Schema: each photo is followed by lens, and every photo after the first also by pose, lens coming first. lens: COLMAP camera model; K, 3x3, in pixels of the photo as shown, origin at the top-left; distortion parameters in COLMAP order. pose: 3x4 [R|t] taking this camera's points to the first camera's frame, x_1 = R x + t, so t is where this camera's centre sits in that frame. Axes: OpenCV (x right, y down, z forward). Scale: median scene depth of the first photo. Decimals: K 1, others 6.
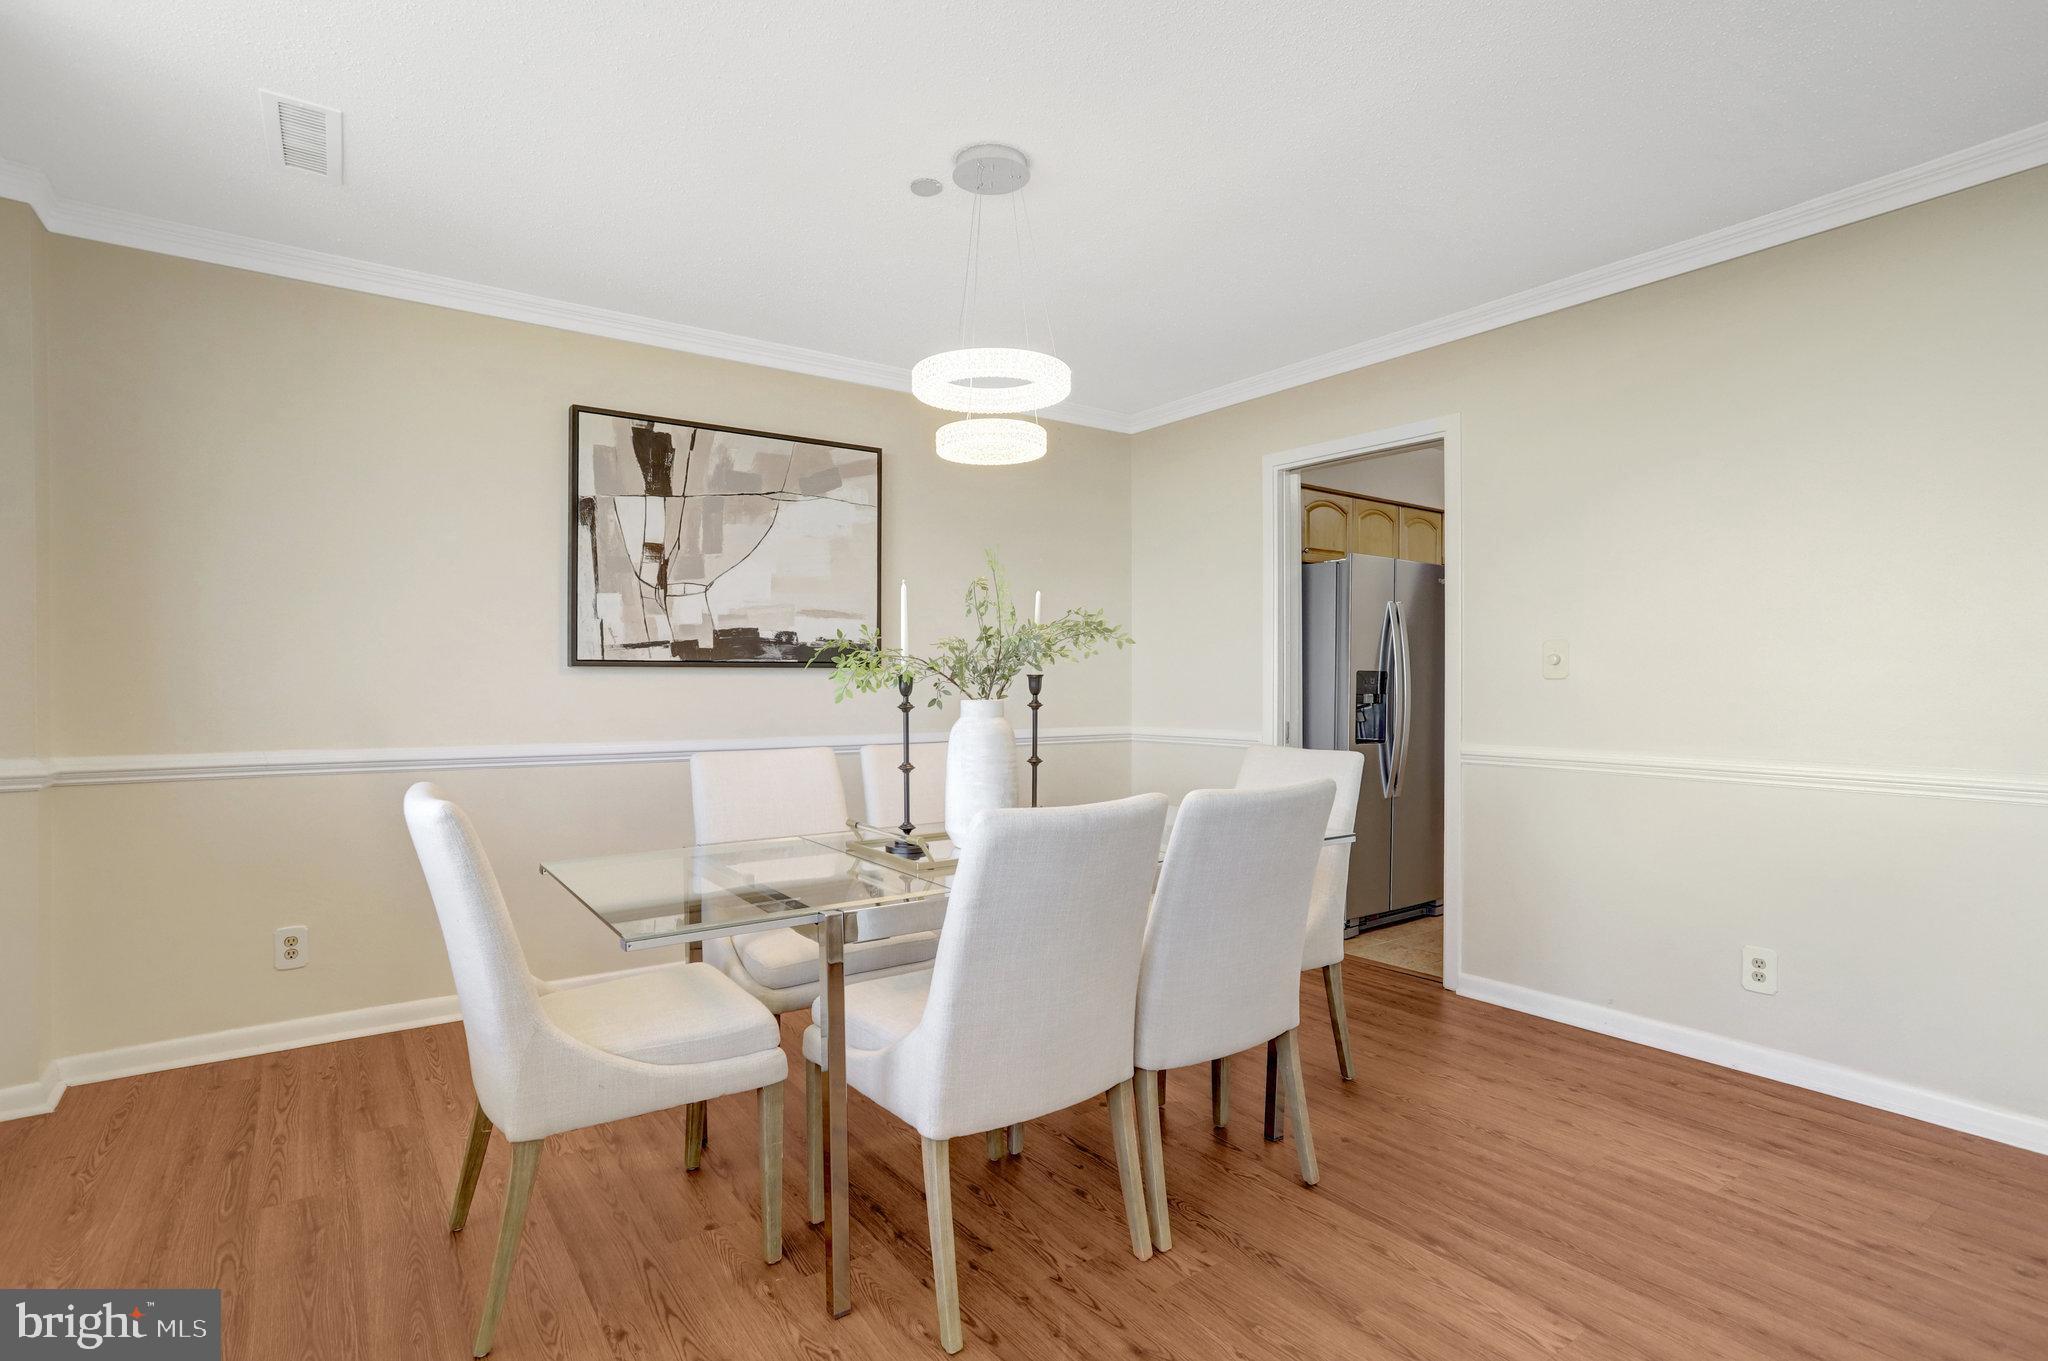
lens RADIAL K [[1012.2, 0, 1015.7], [0, 1012.2, 680.5], [0, 0, 1]] dist [-0.051420, 0.037843]
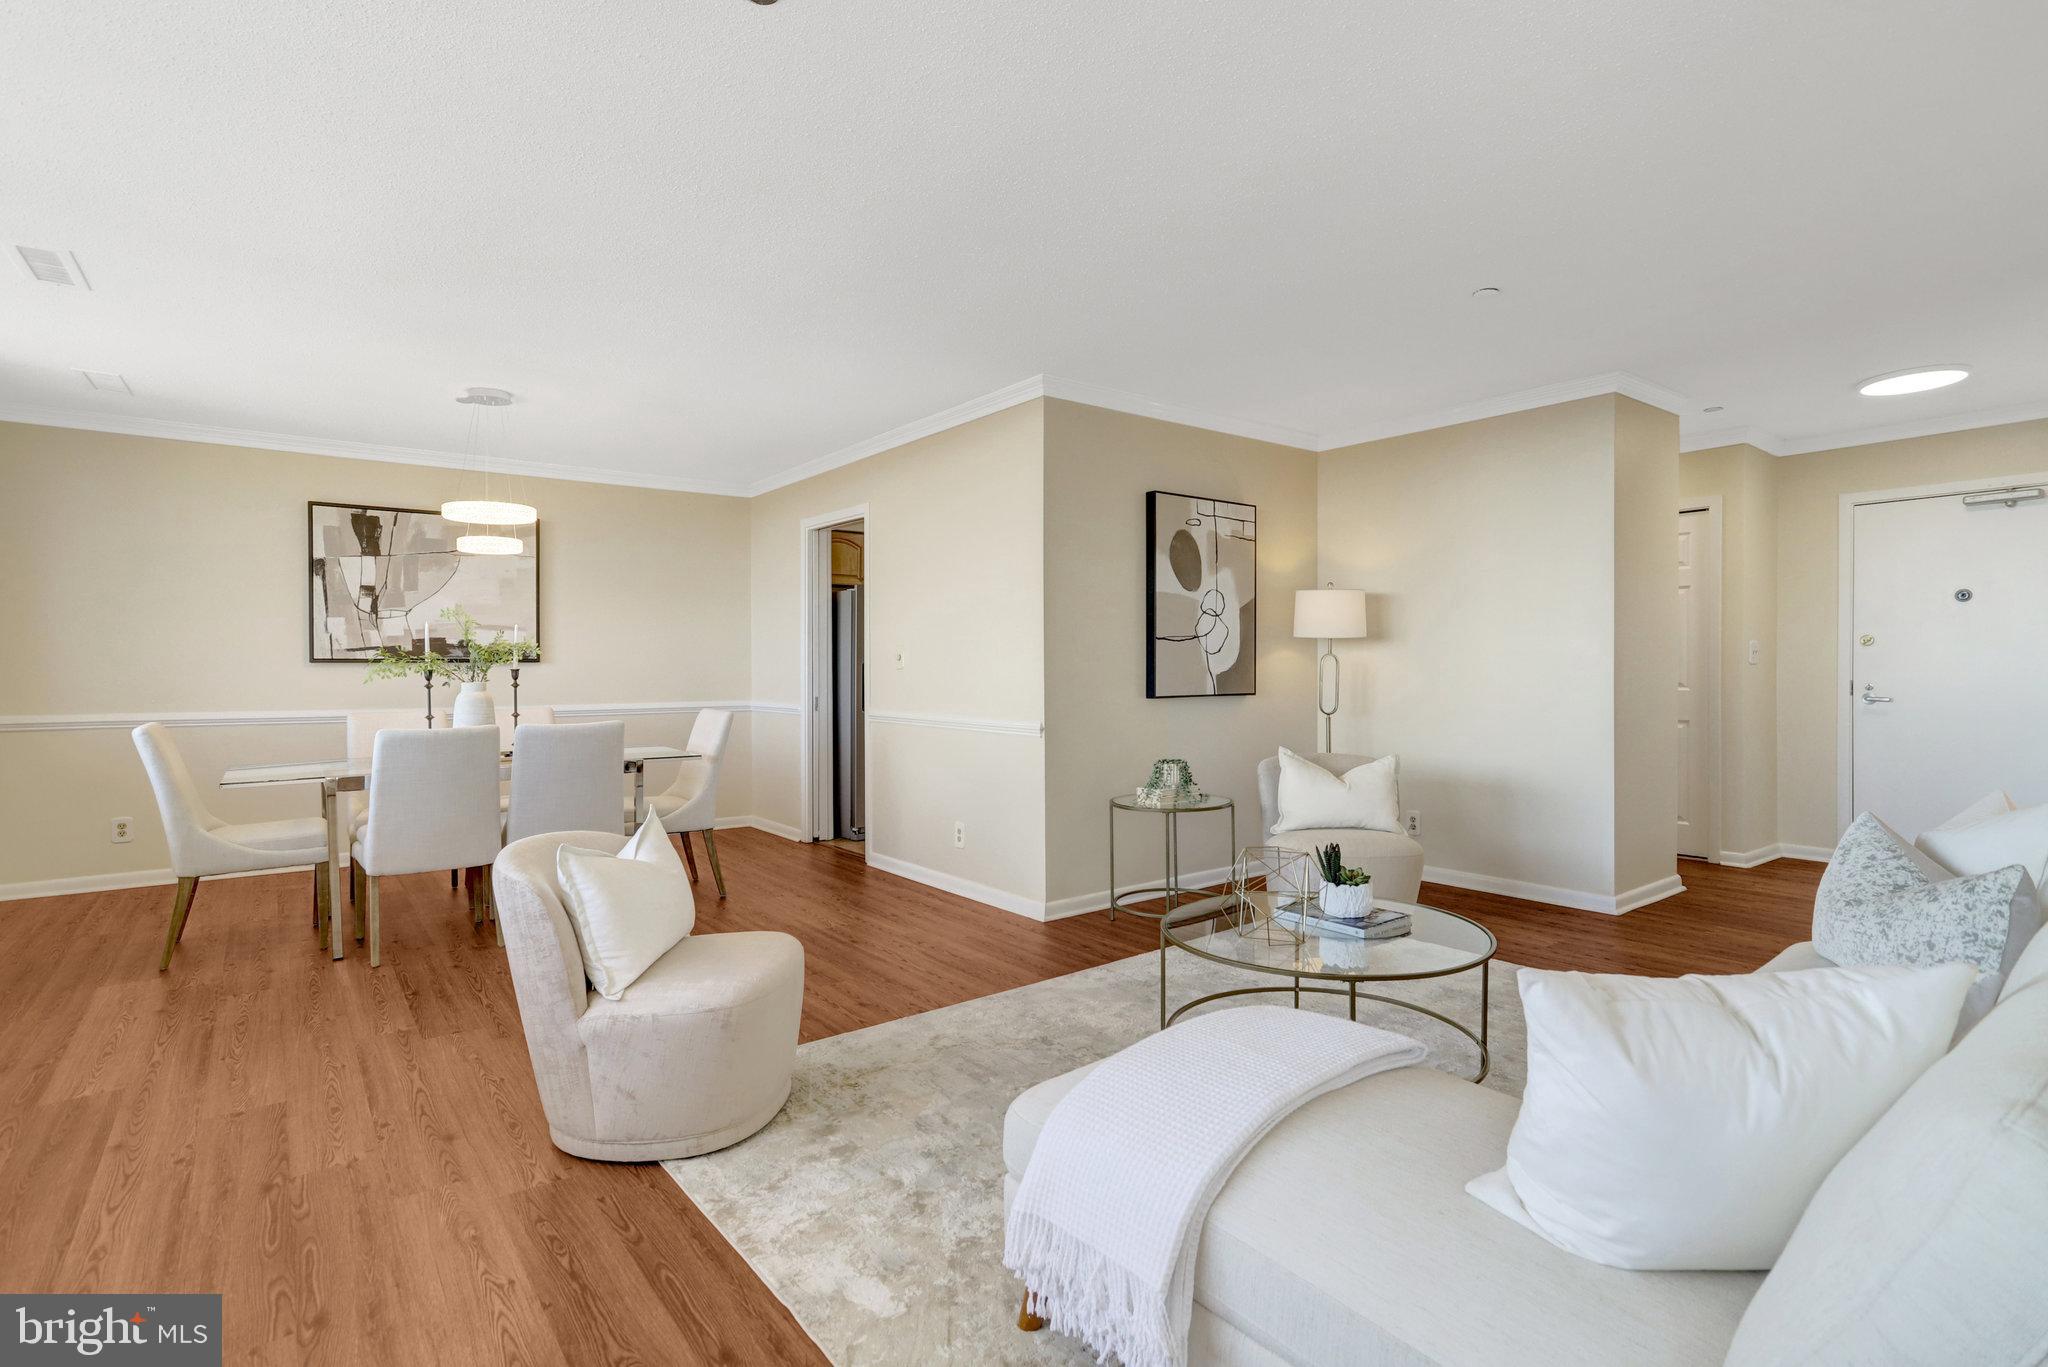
lens RADIAL K [[1043.1, 0, 1057.8], [0, 1043.1, 670.1], [0, 0, 1]] dist [-0.030151, 0.016632]
pose [[0.999536, -0.002638, 0.030357, 0.689977], [0.002462, 0.999980, 0.005836, -0.008849], [-0.030372, -0.005759, 0.999522, -0.678553]]
